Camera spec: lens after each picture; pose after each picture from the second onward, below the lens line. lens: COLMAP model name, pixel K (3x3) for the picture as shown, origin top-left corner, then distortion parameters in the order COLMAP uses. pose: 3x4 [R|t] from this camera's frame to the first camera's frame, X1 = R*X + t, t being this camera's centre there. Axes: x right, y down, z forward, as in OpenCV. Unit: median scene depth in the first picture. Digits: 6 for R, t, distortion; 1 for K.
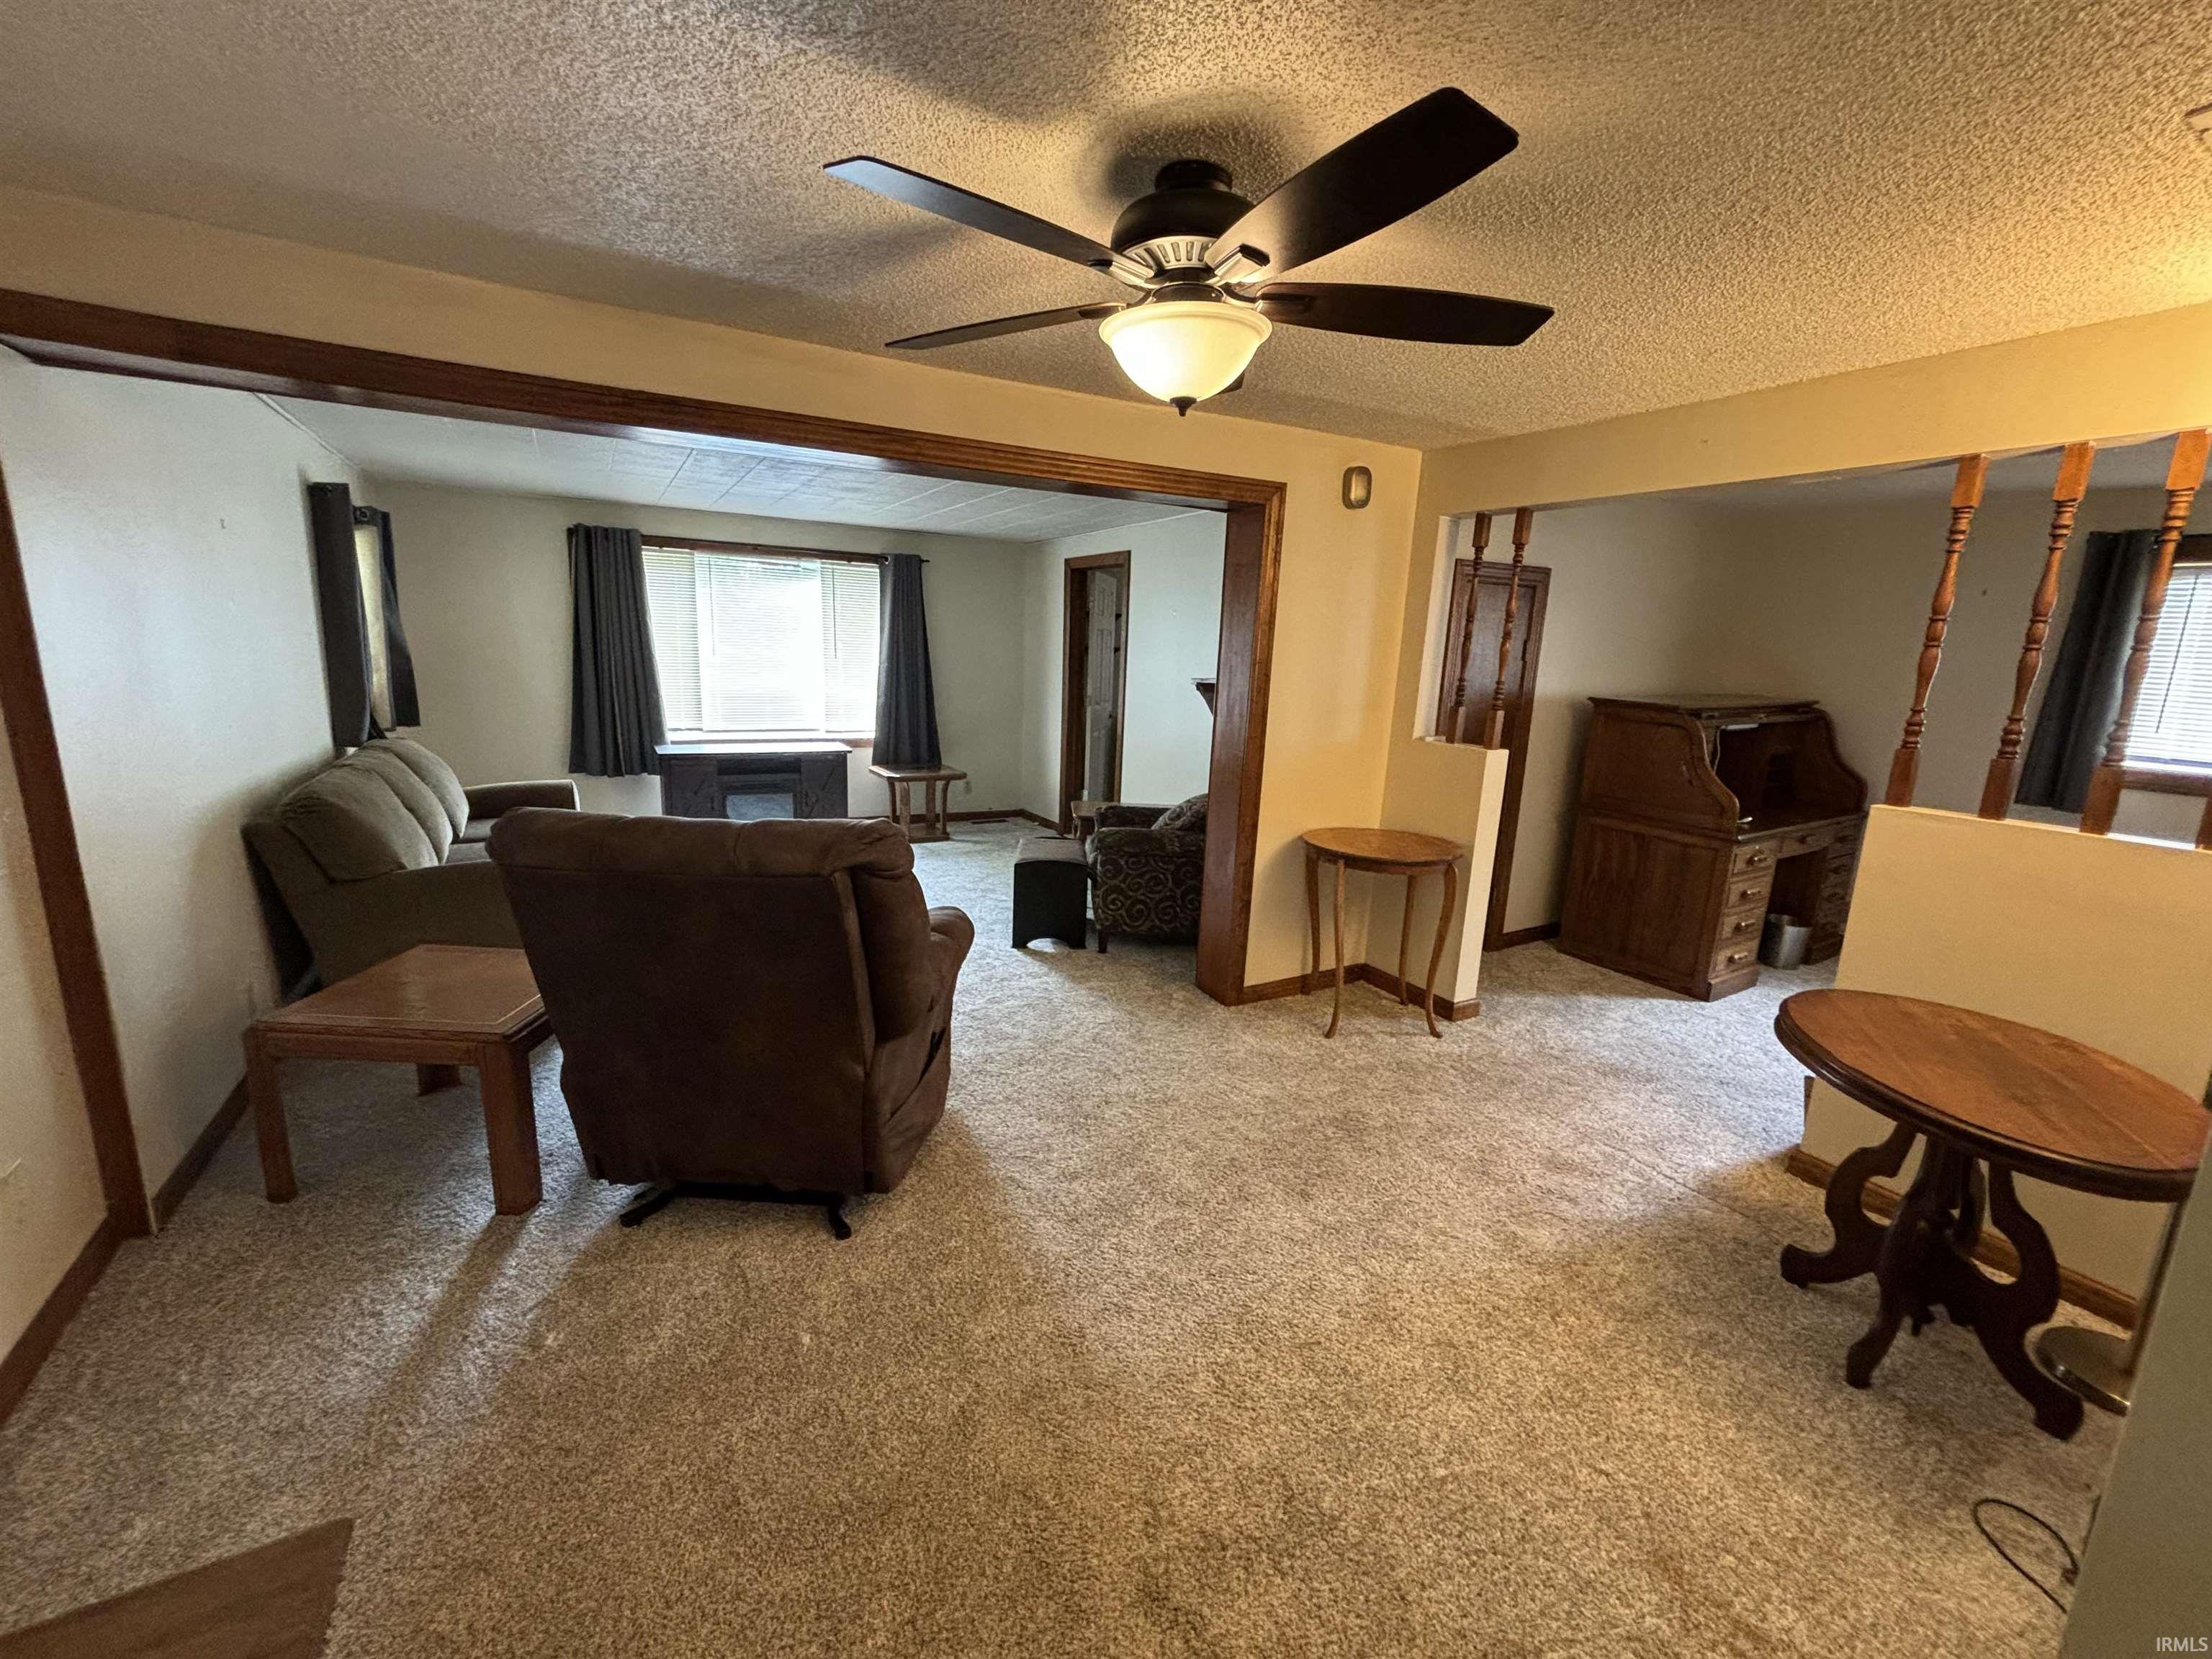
lens RADIAL K [[899.5, 0, 1104.5], [0, 899.5, 827.6], [0, 0, 1]] dist [-0.004073, -0.000236]
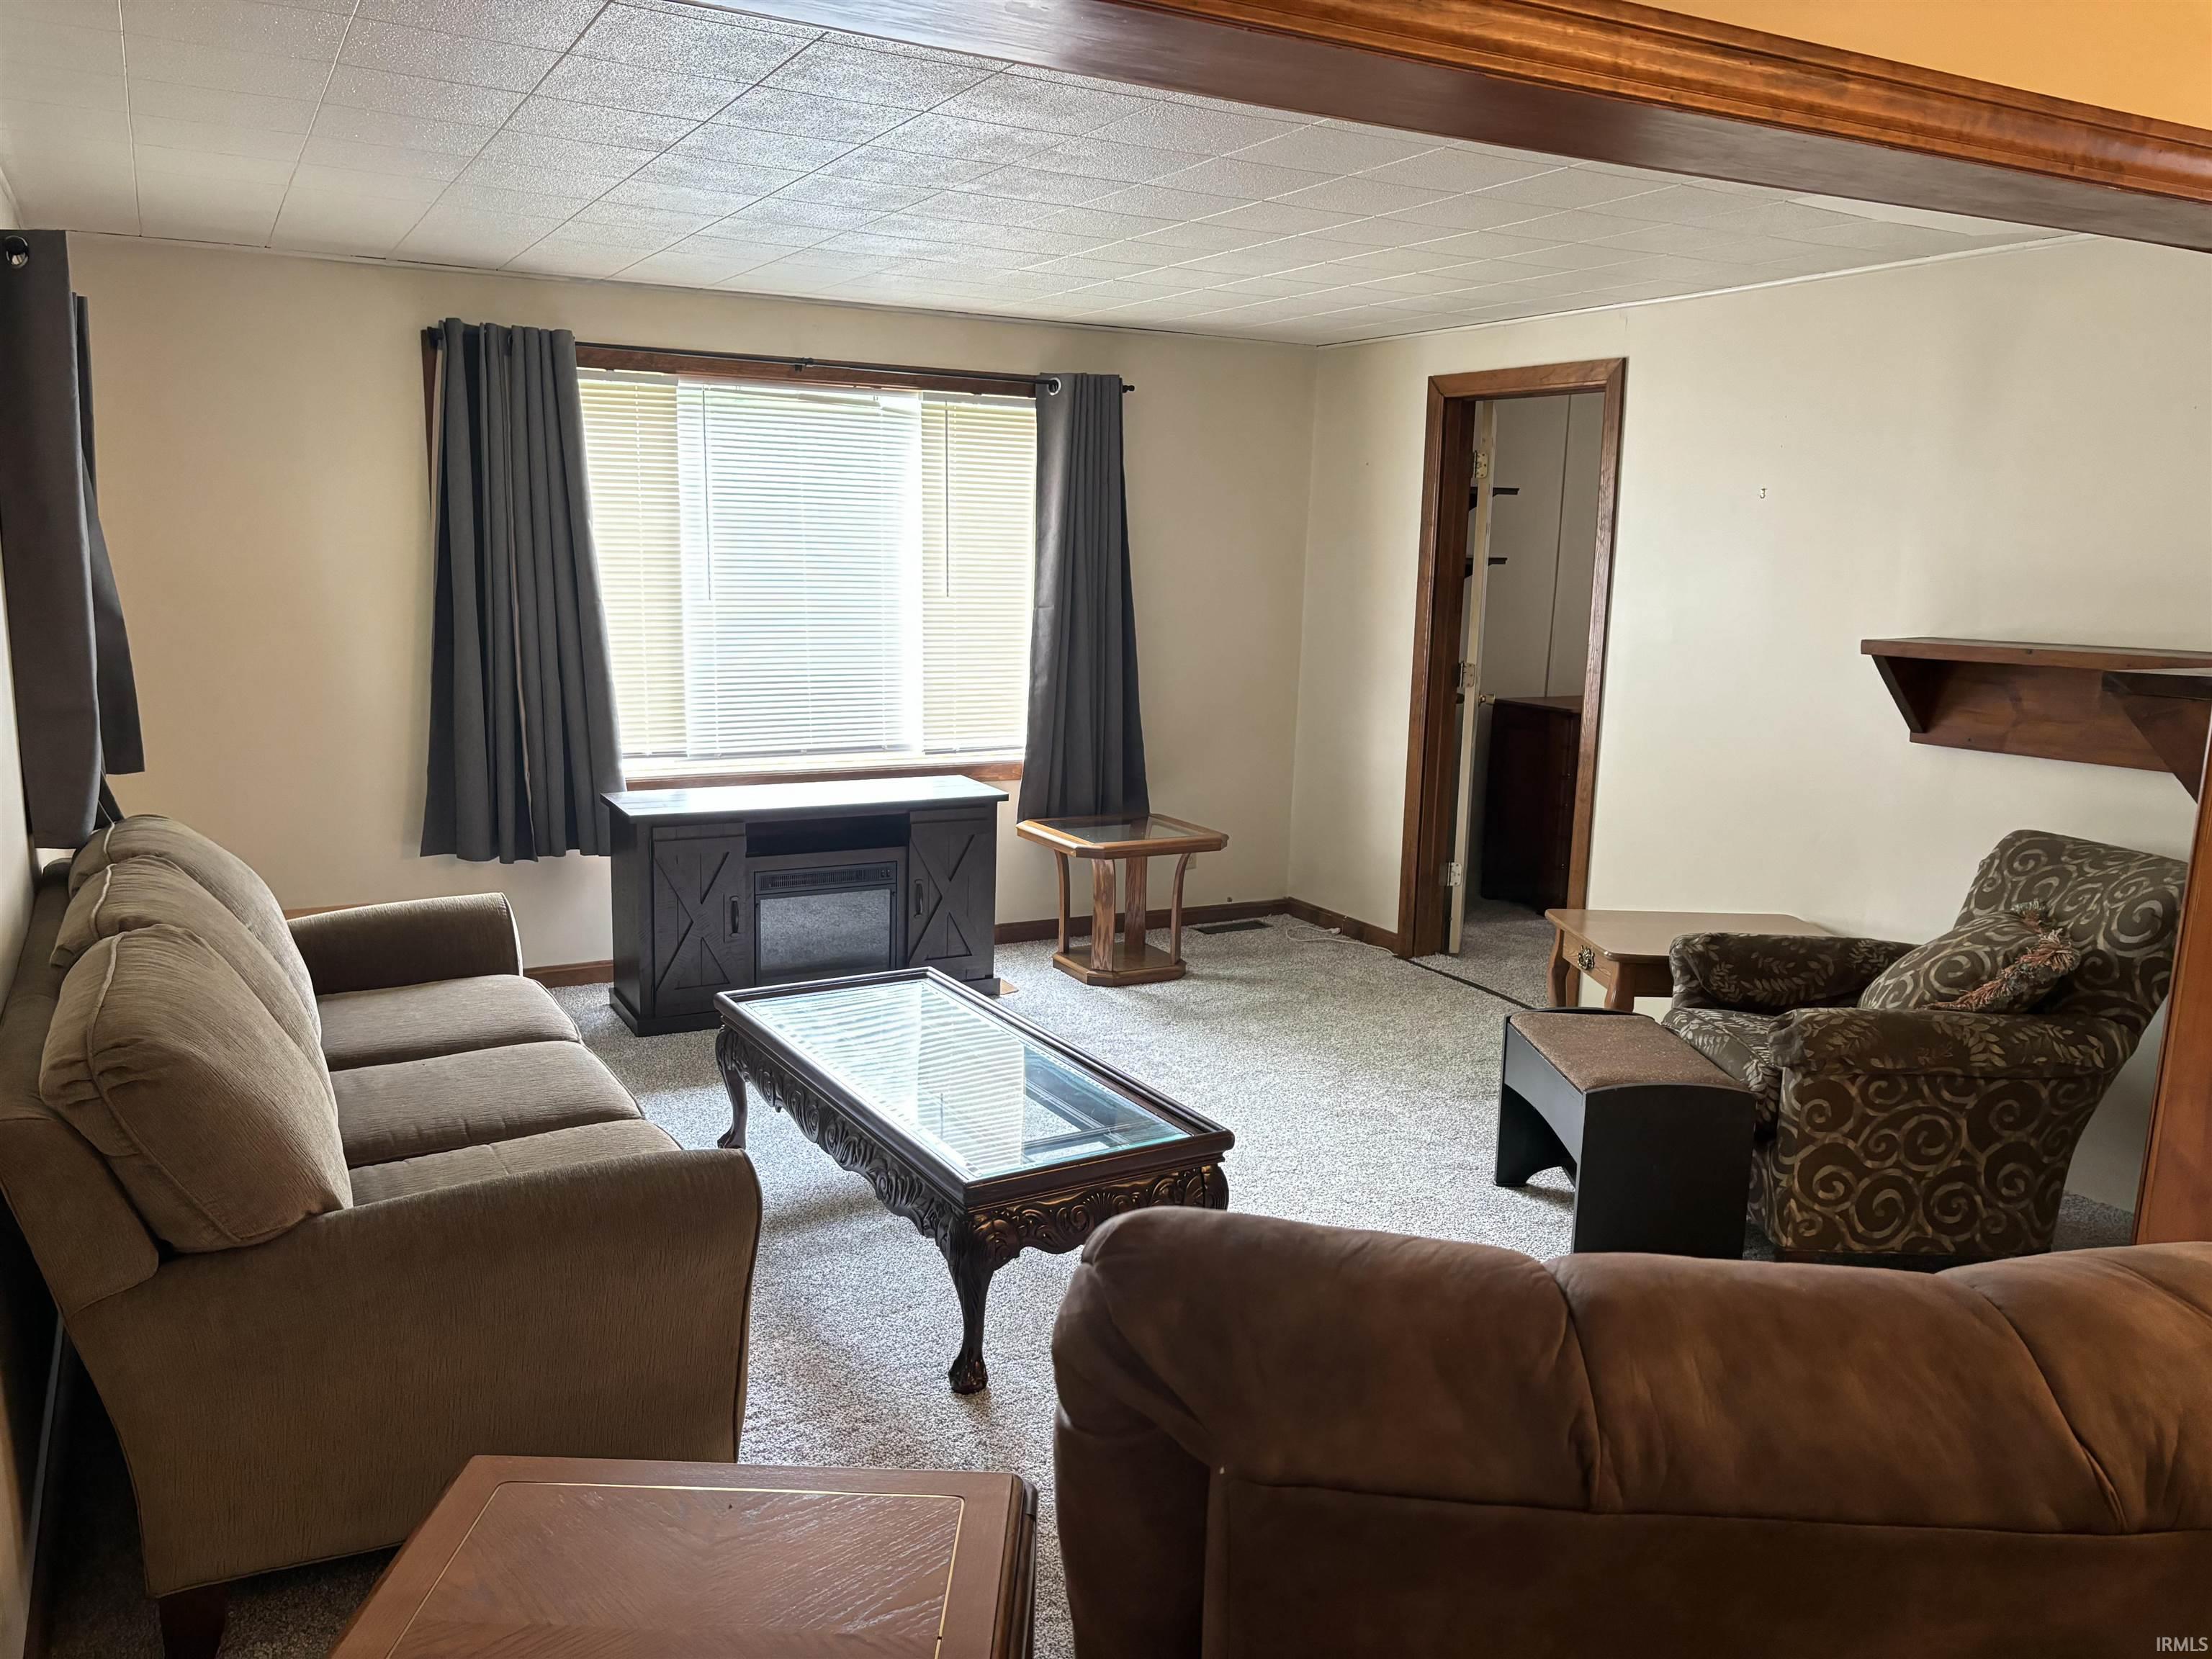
lens RADIAL K [[1672.5, 0, 1104.5], [0, 1672.5, 834.0], [0, 0, 1]] dist [0.074177, -0.000819]
pose [[0.999462, -0.013760, -0.029765, -0.217490], [0.013122, 0.999682, -0.021529, -0.049272], [0.030052, 0.021127, 0.999325, 0.136013]]
